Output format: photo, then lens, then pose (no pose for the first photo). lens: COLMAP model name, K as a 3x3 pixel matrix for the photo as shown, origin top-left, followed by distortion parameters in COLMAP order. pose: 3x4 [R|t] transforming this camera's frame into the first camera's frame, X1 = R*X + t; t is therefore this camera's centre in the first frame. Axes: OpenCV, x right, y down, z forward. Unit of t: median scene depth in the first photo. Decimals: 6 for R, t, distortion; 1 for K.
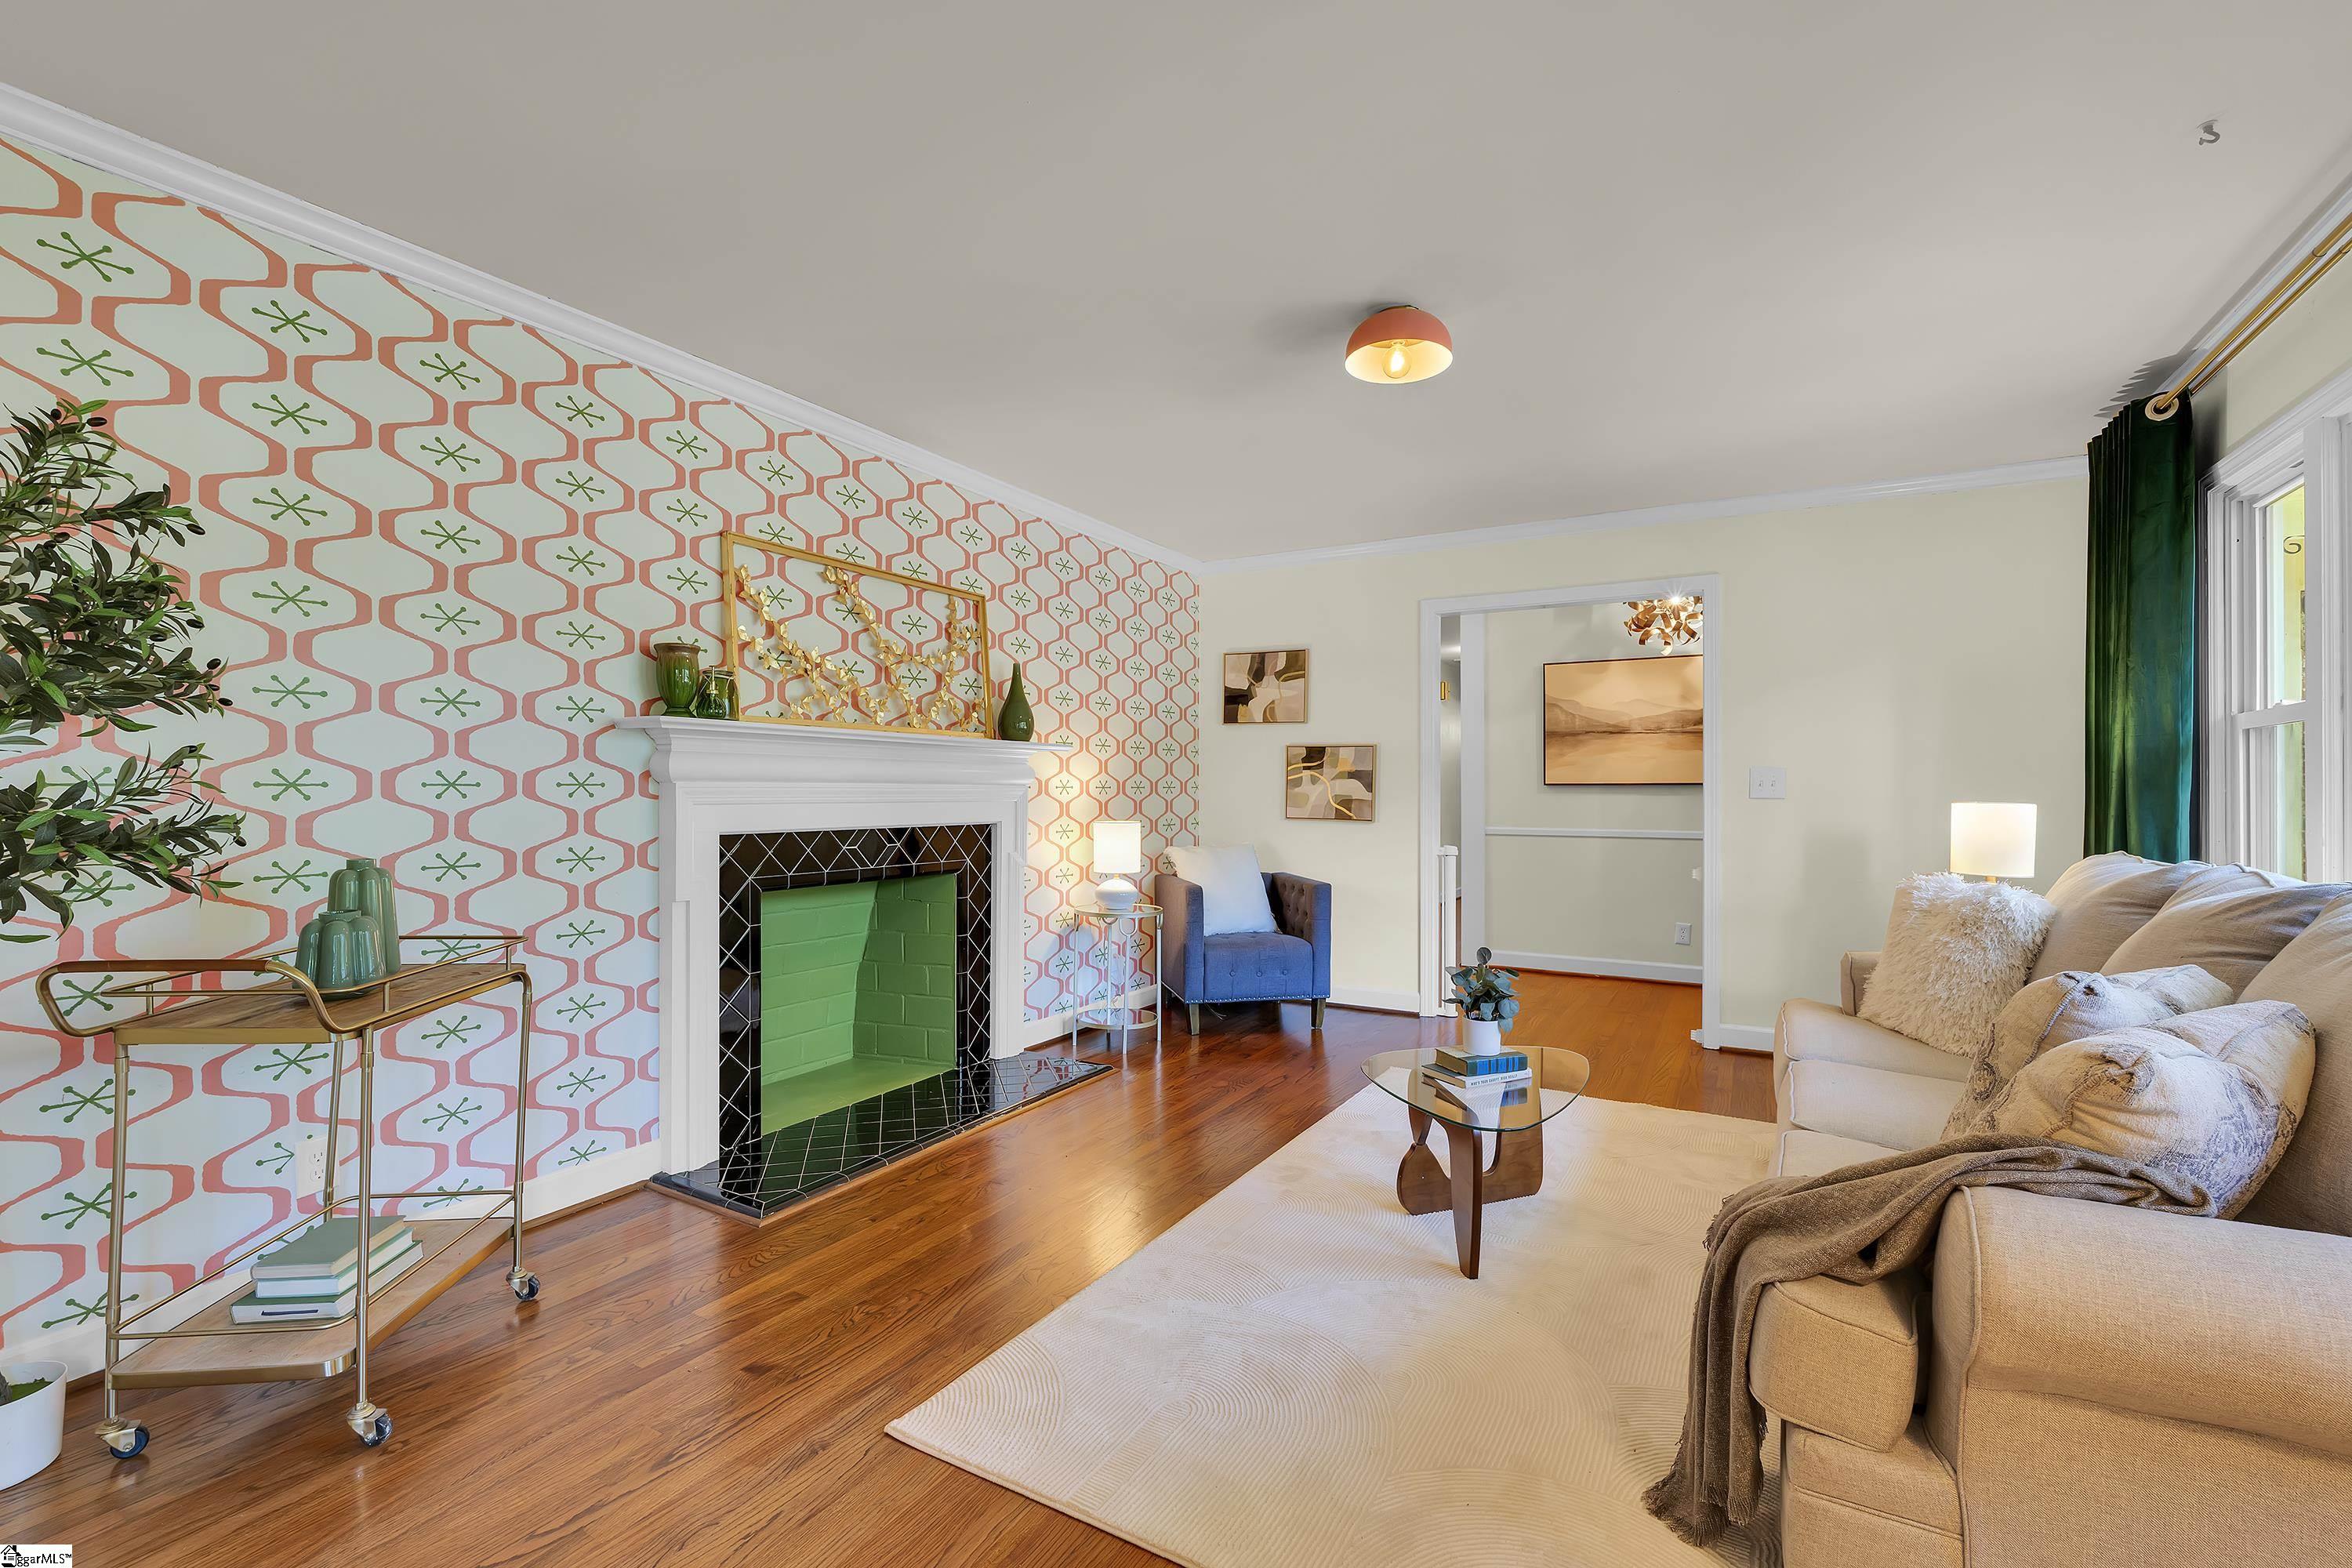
lens RADIAL K [[1031.2, 0, 1176.0], [0, 1031.2, 784.0], [0, 0, 1]] dist [-0.006313, 0.000049]
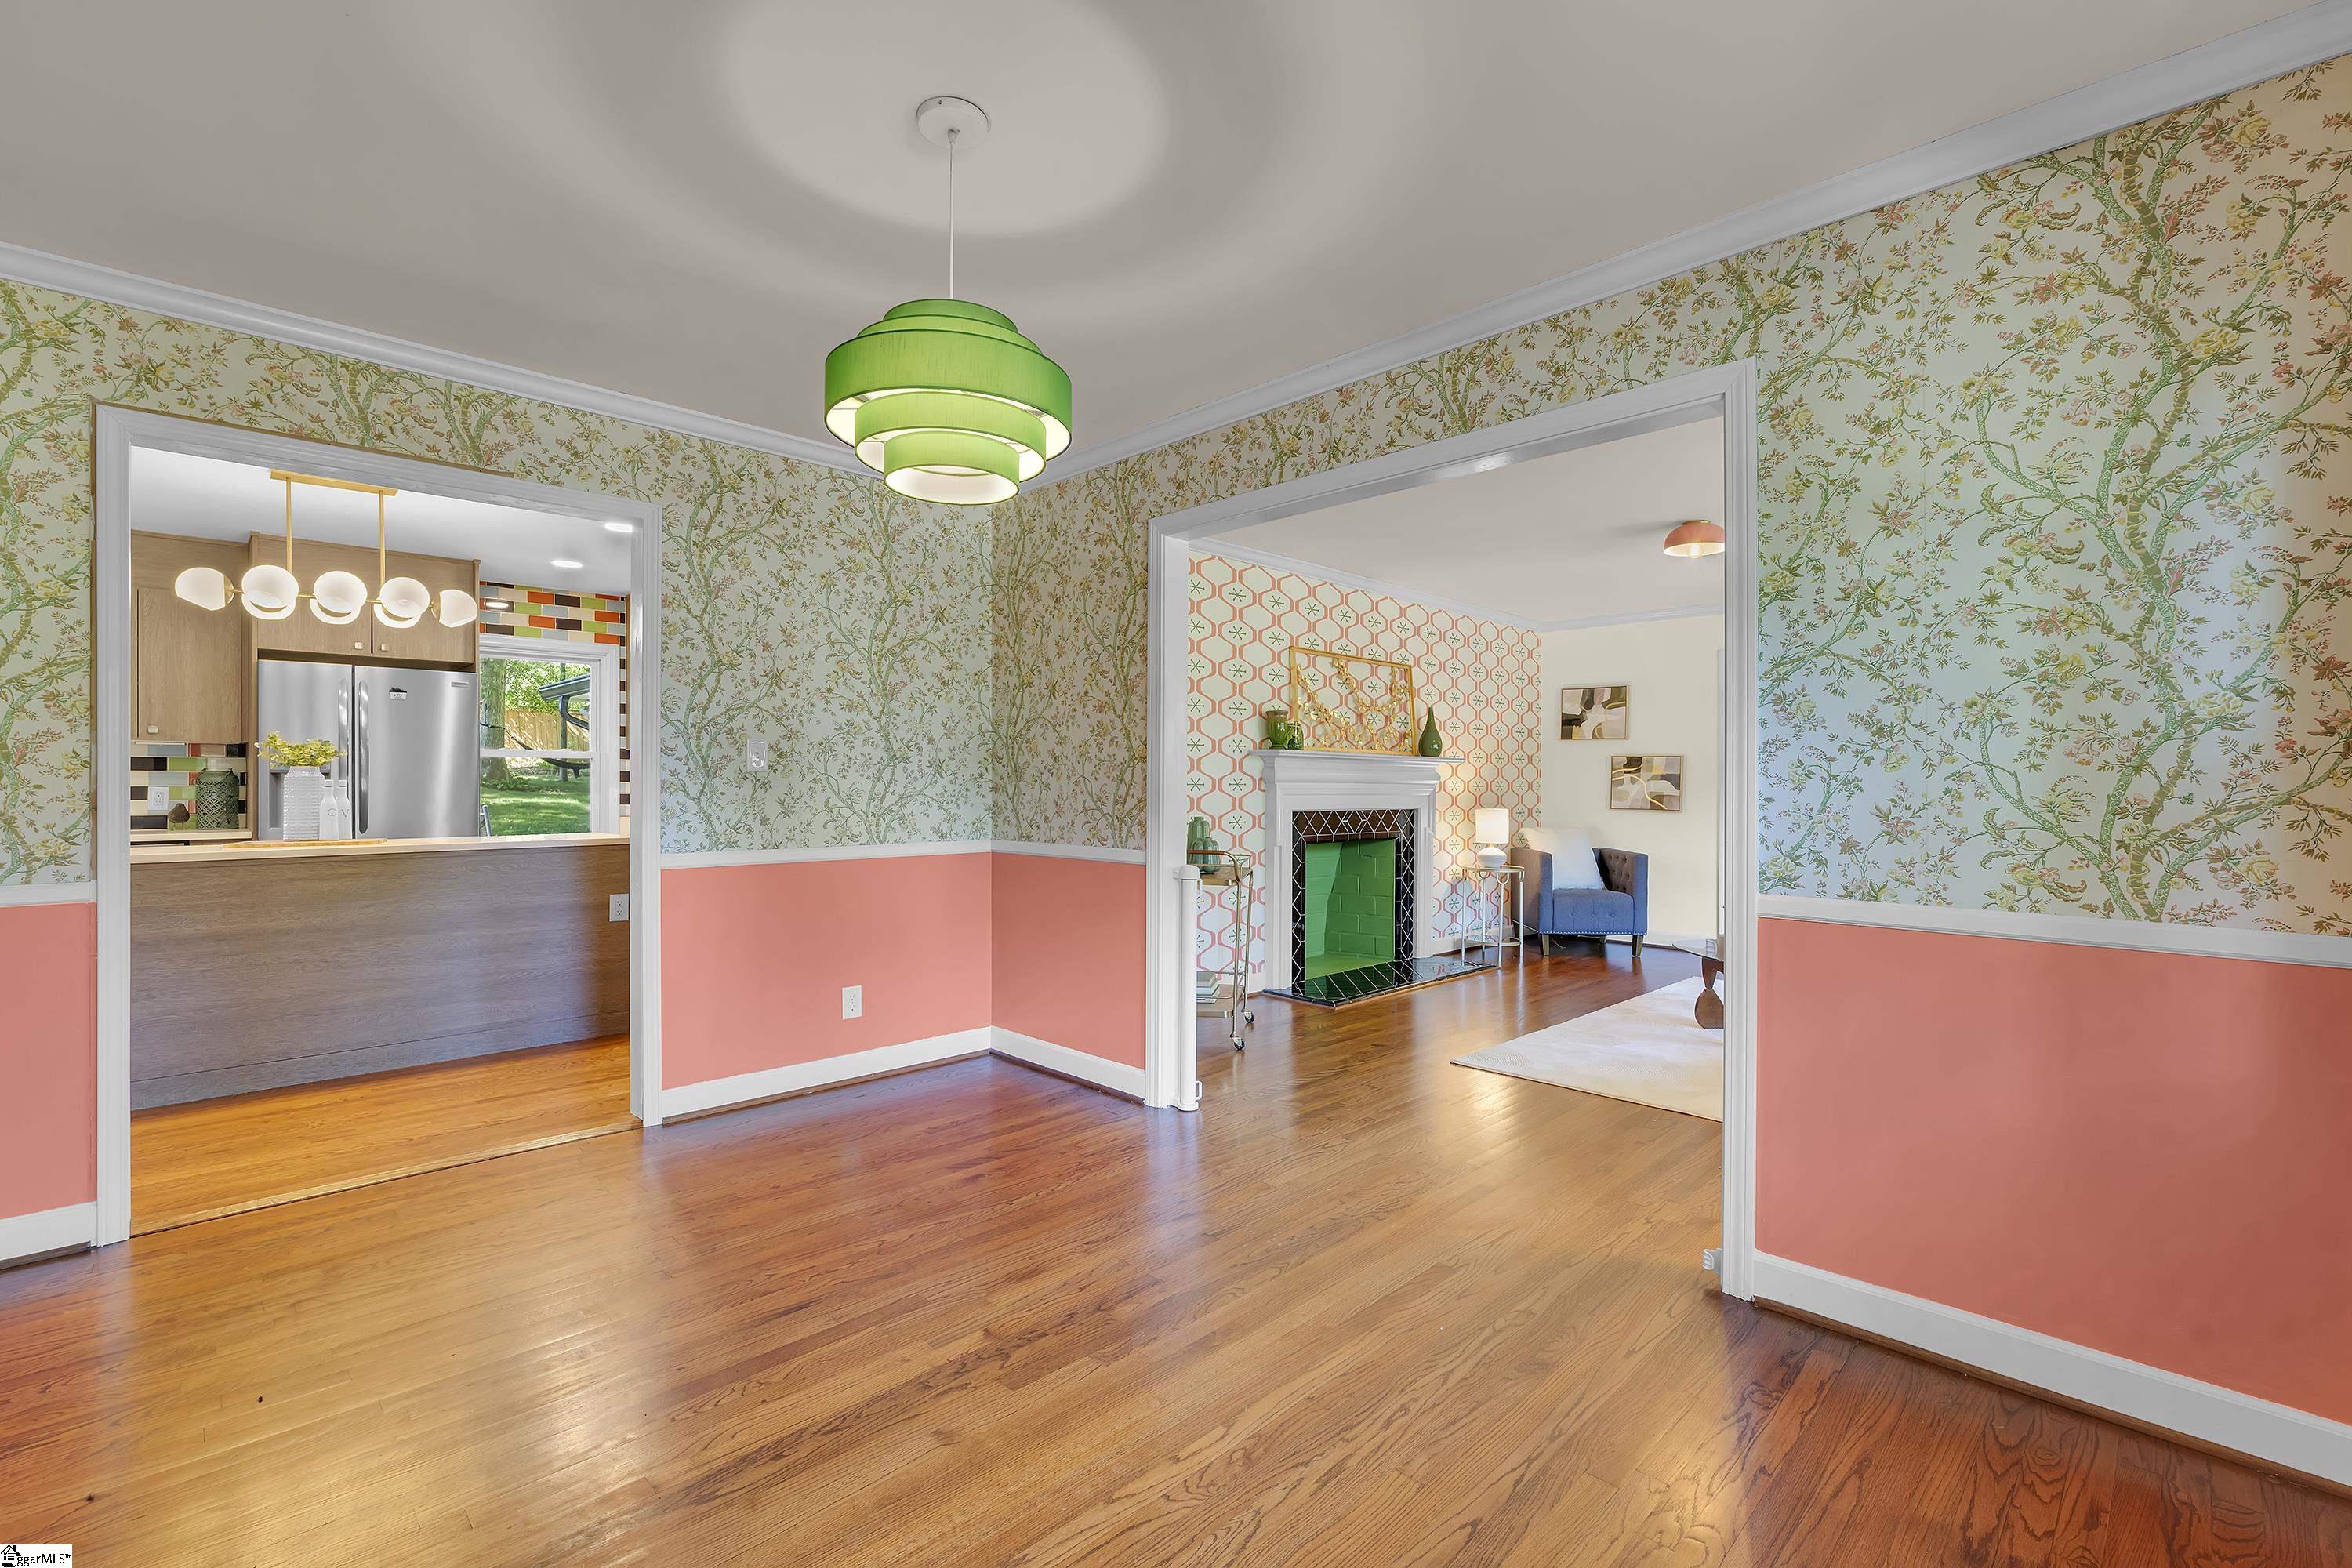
lens RADIAL K [[1006.2, 0, 1176.0], [0, 1006.2, 784.0], [0, 0, 1]] dist [0.001546, 0.000068]
pose [[0.961625, 0.001961, -0.274359, -0.110686], [-0.001403, 0.999997, 0.002228, -0.002790], [0.274362, -0.001758, 0.961625, -0.601904]]
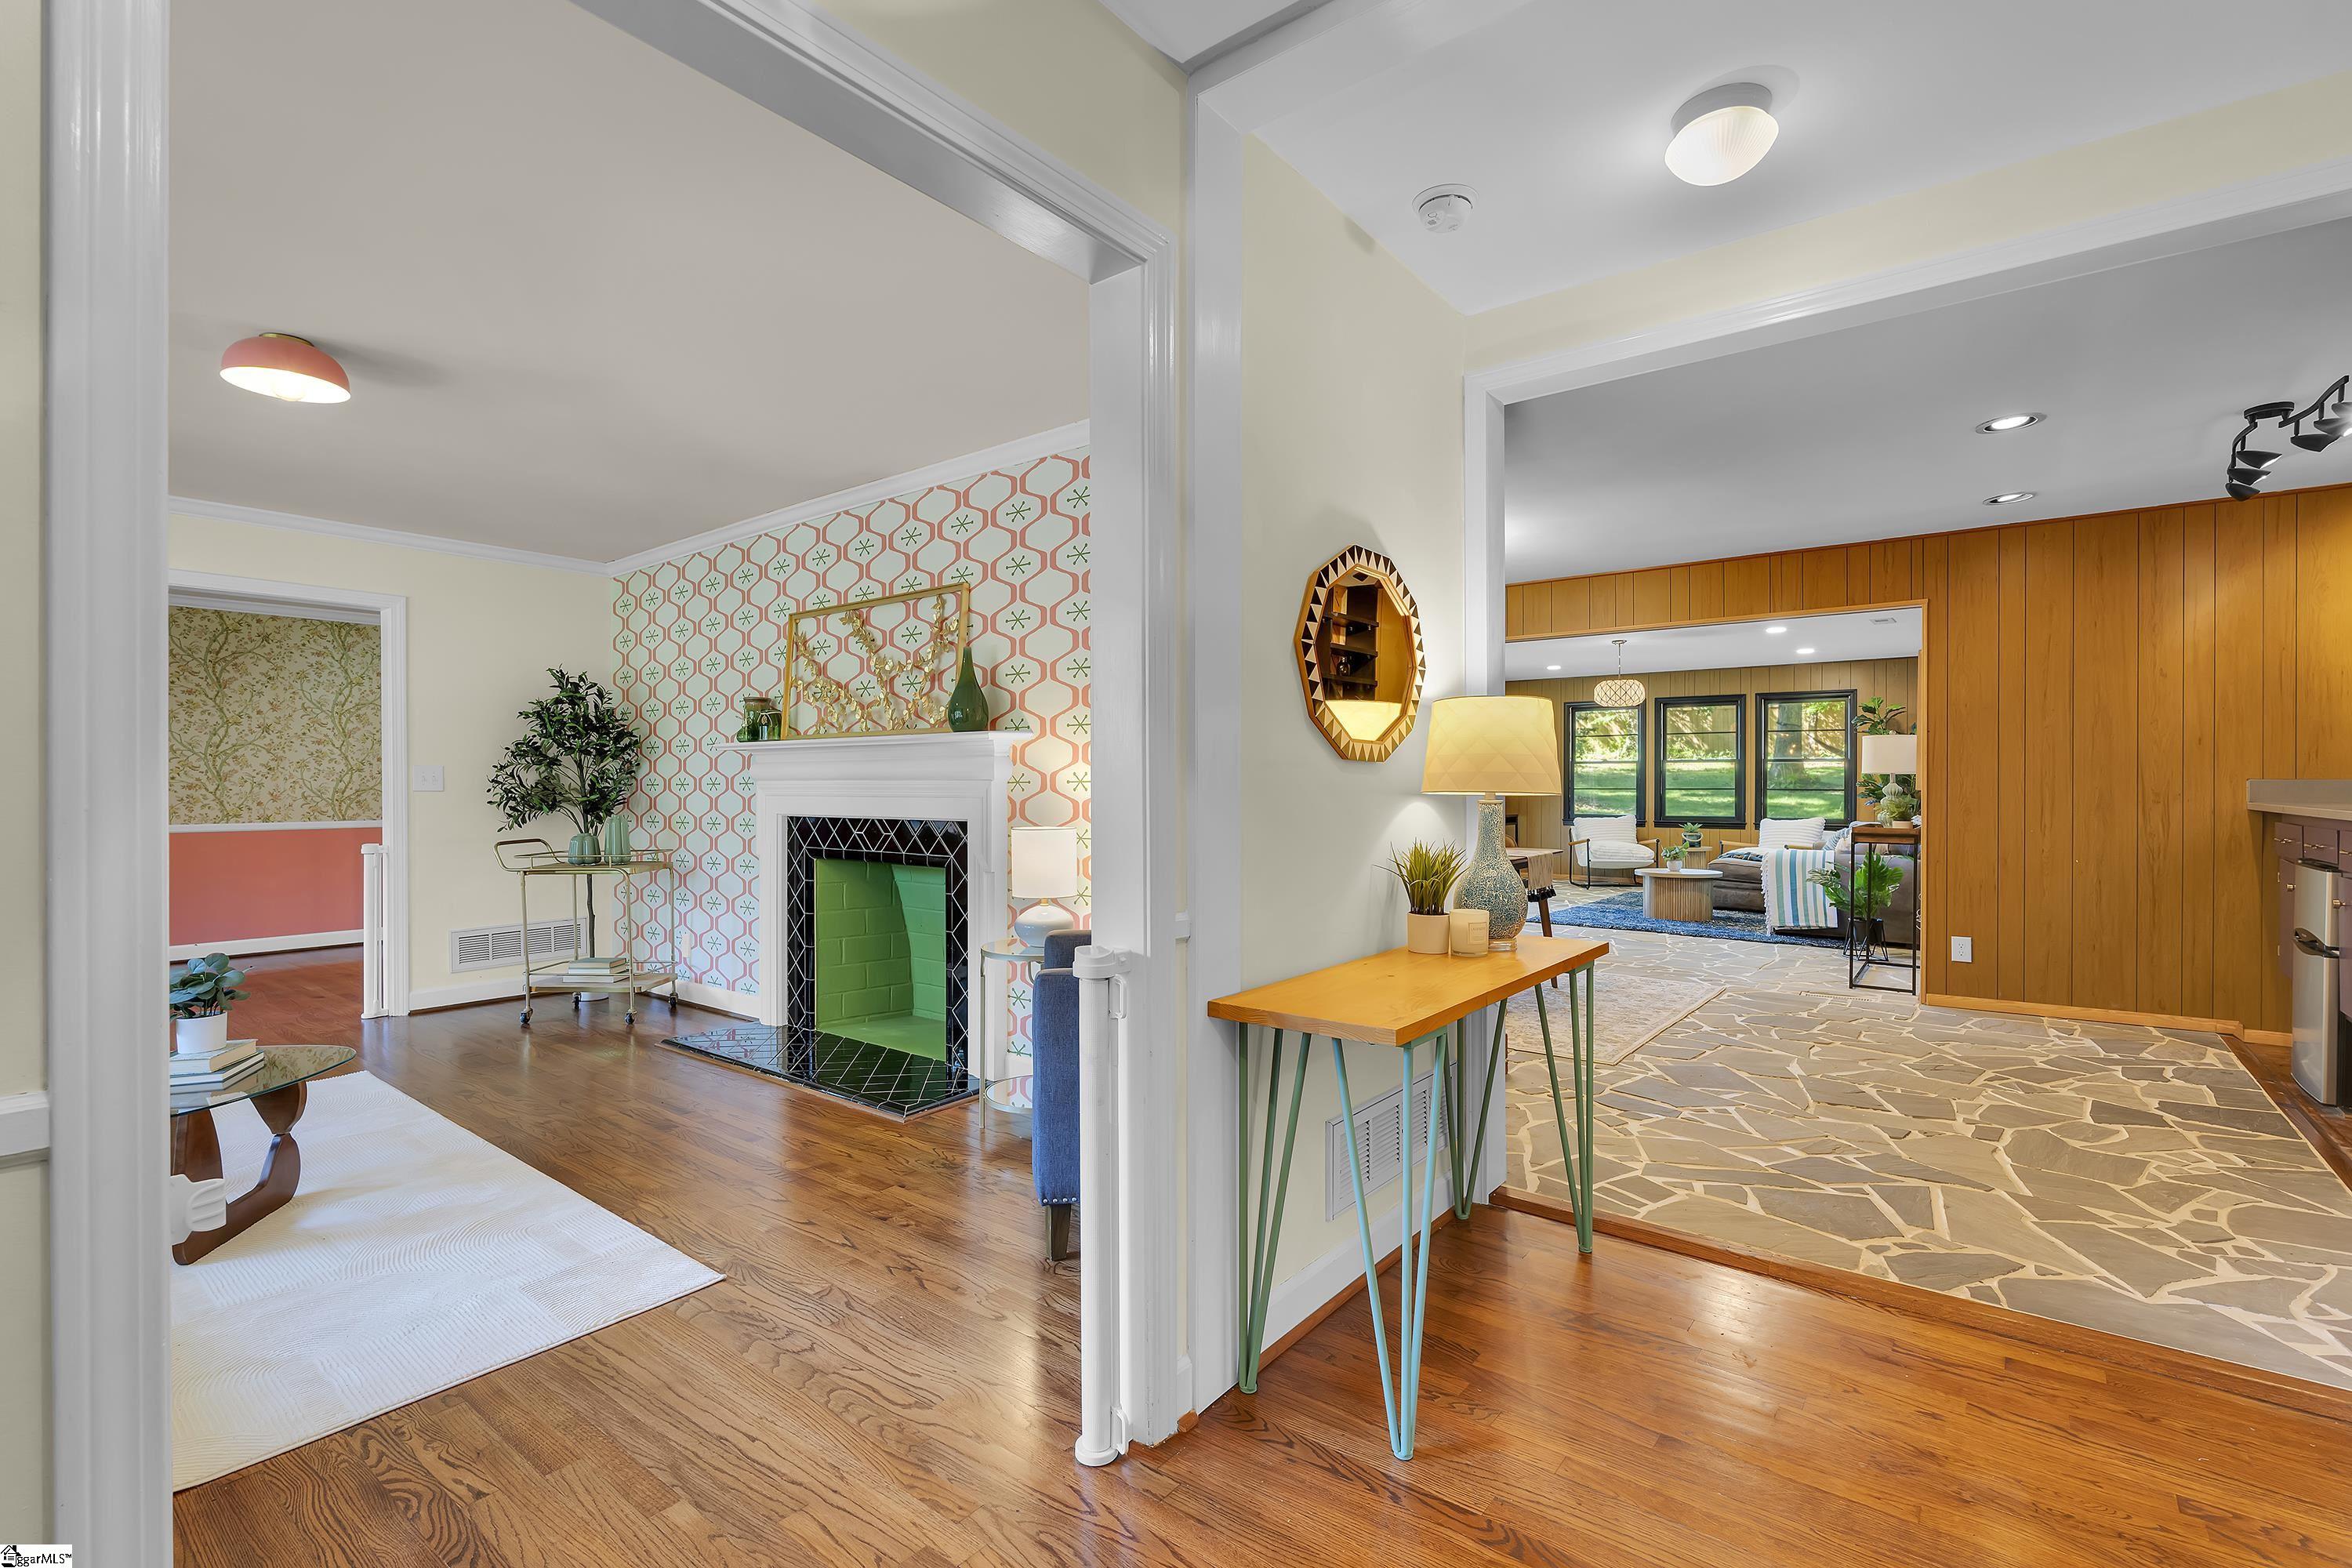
lens RADIAL K [[1050.5, 0, 1171.8], [0, 1050.5, 784.3], [0, 0, 1]] dist [-0.003452, -0.000084]
pose [[-0.149050, -0.001796, -0.988828, 0.763688], [0.007505, 0.999967, -0.002948, 0.008891], [0.988801, -0.007860, -0.149032, 1.363155]]
